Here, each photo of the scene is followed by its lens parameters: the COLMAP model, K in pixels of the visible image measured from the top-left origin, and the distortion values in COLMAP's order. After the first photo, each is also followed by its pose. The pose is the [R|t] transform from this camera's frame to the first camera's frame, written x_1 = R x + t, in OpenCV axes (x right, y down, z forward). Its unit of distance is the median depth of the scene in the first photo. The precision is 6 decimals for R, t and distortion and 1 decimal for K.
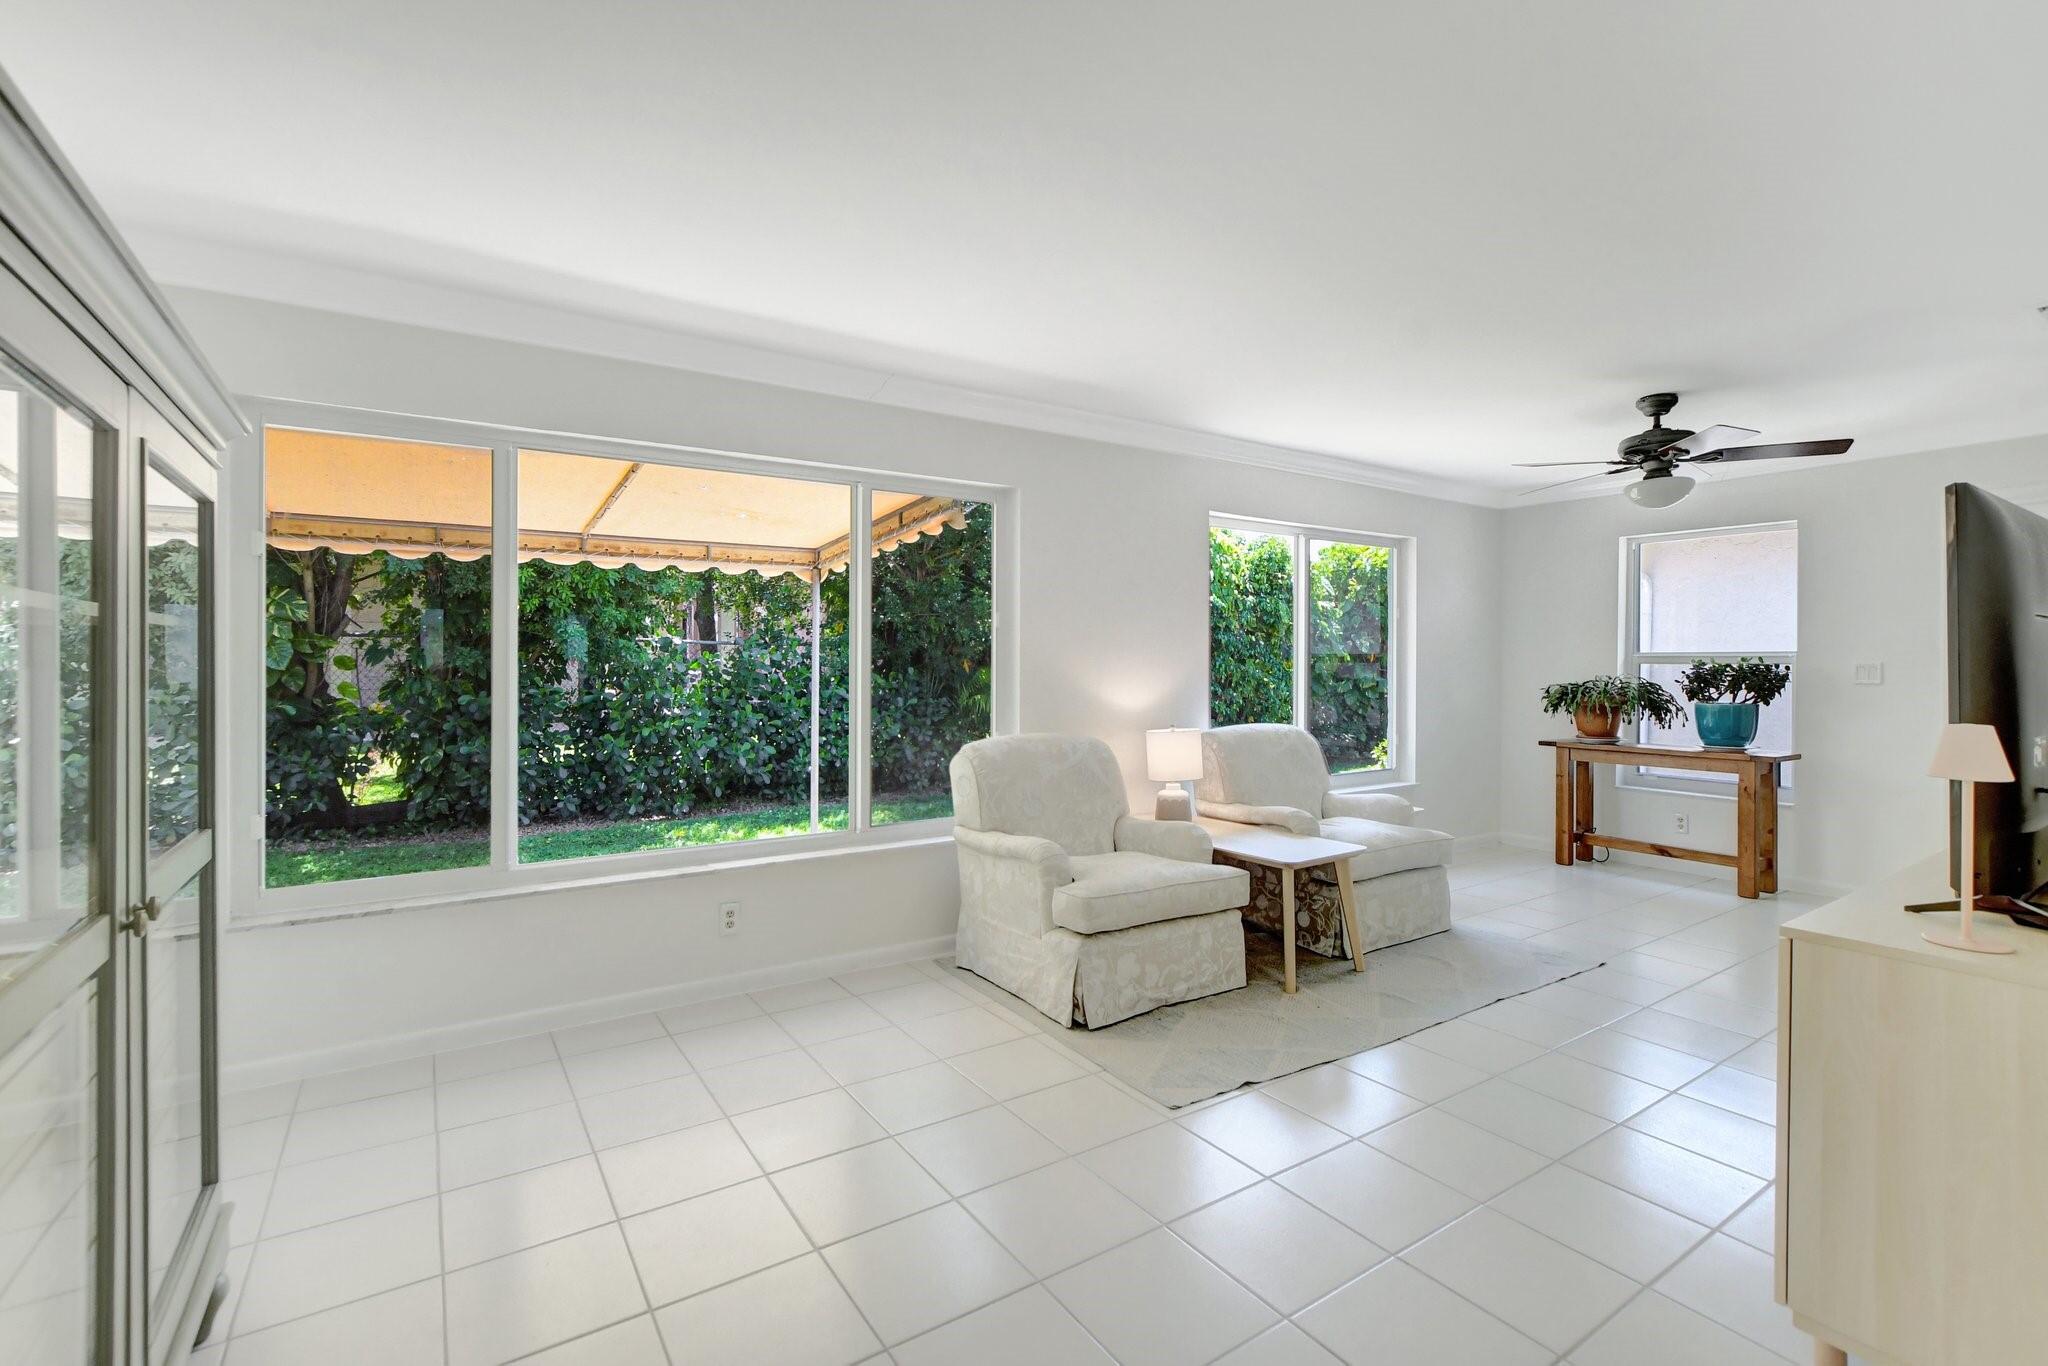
lens RADIAL K [[929.9, 0, 1024.0], [0, 929.9, 683.0], [0, 0, 1]] dist [-0.001188, -0.000082]
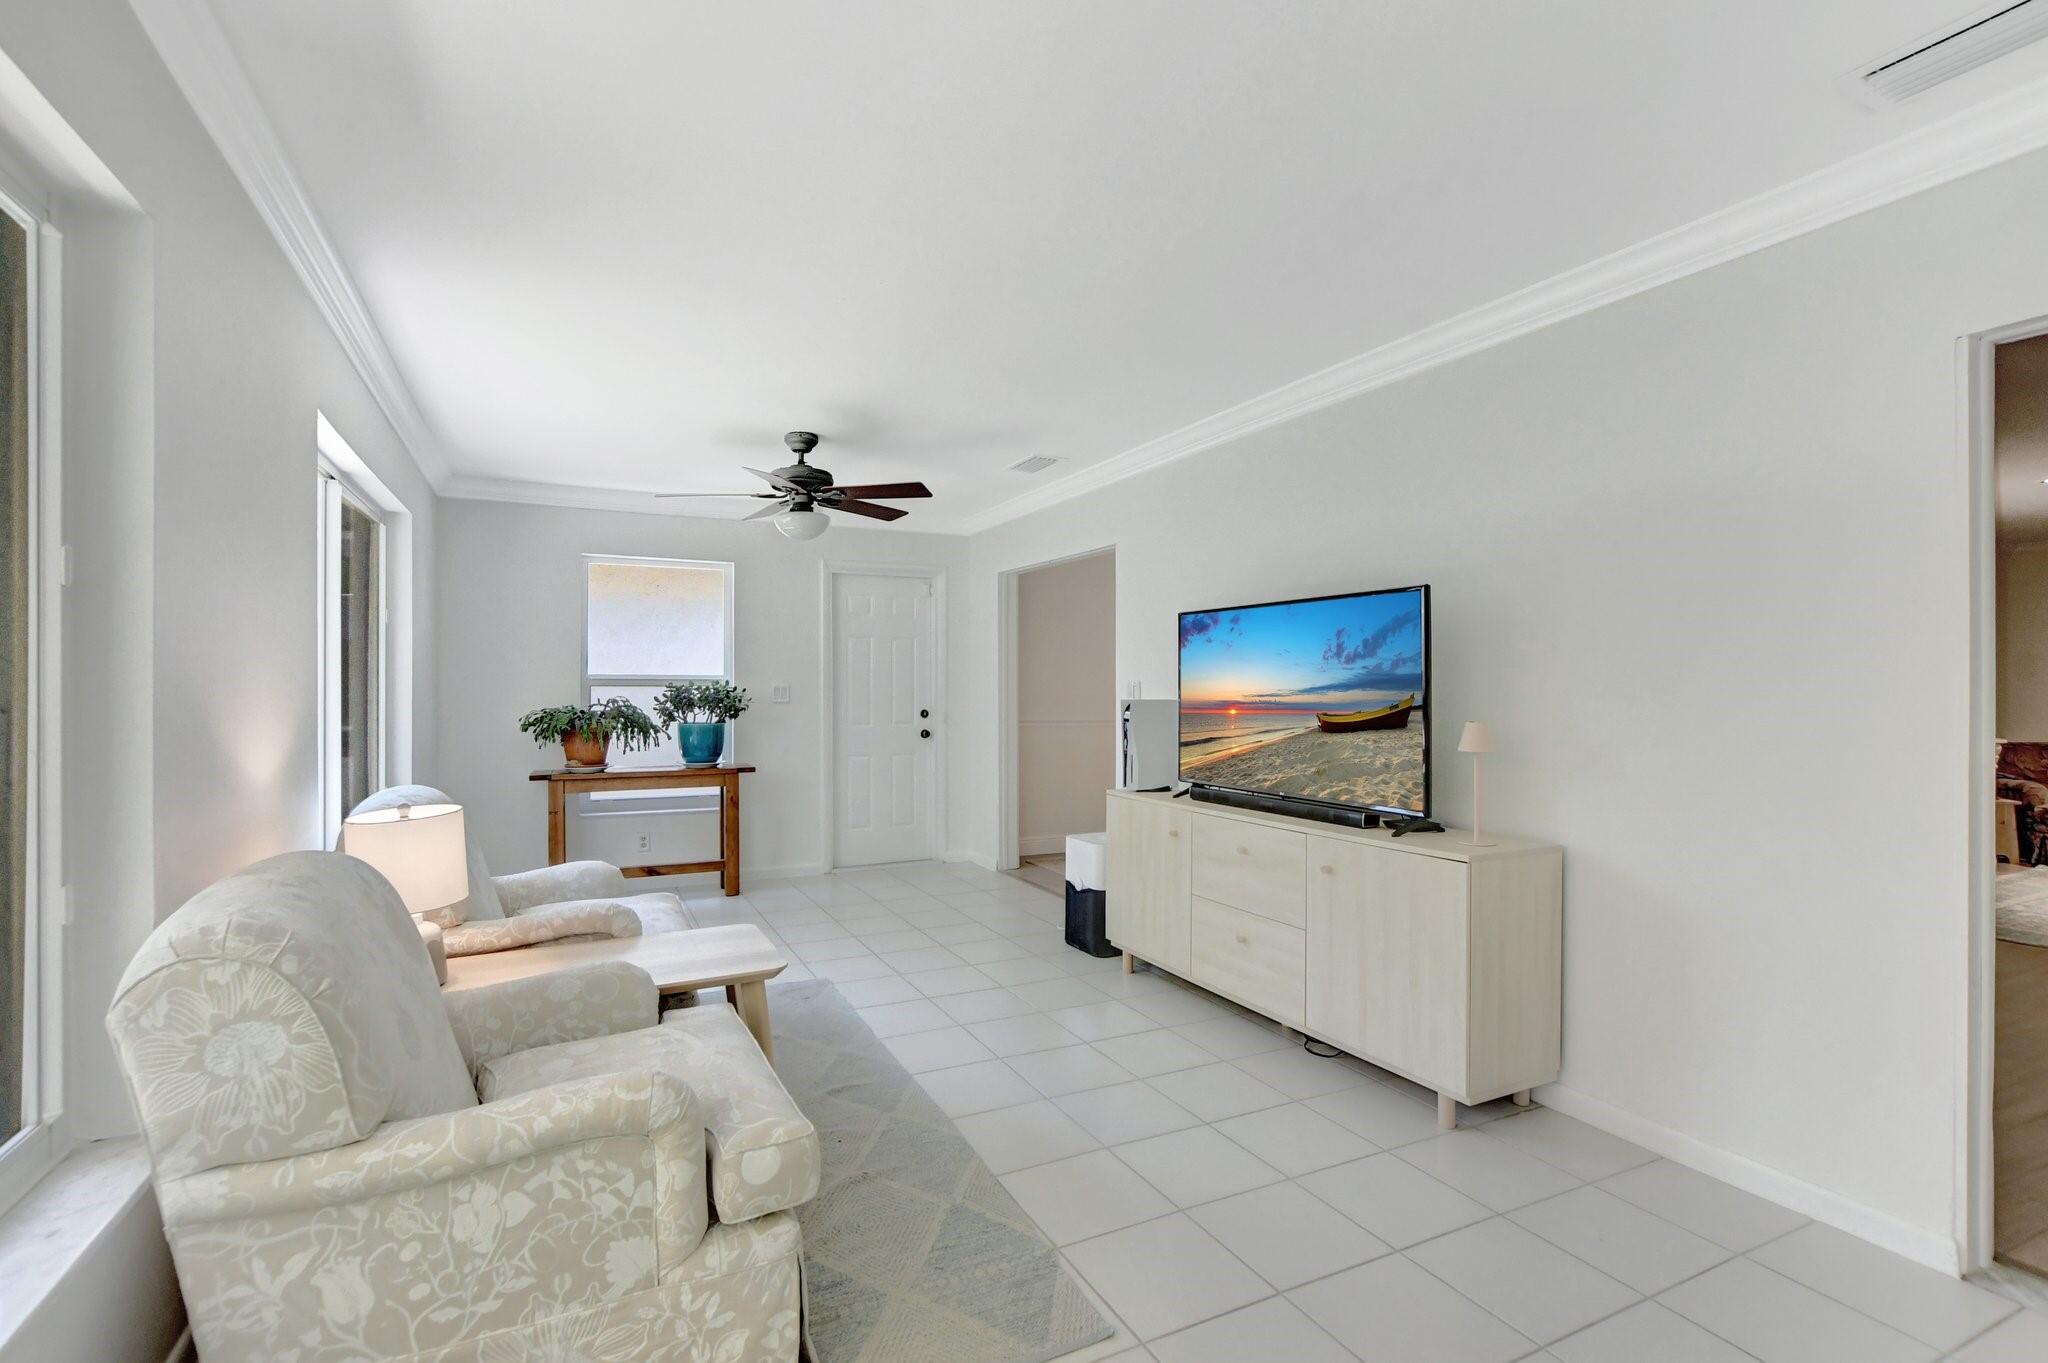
lens RADIAL K [[929.9, 0, 1024.0], [0, 929.9, 681.5], [0, 0, 1]] dist [-0.001188, -0.000082]
pose [[0.131418, 0.001006, 0.991327, -0.268562], [0.024780, 0.999684, -0.004300, -0.011521], [-0.991017, 0.025130, 0.131352, 0.485232]]
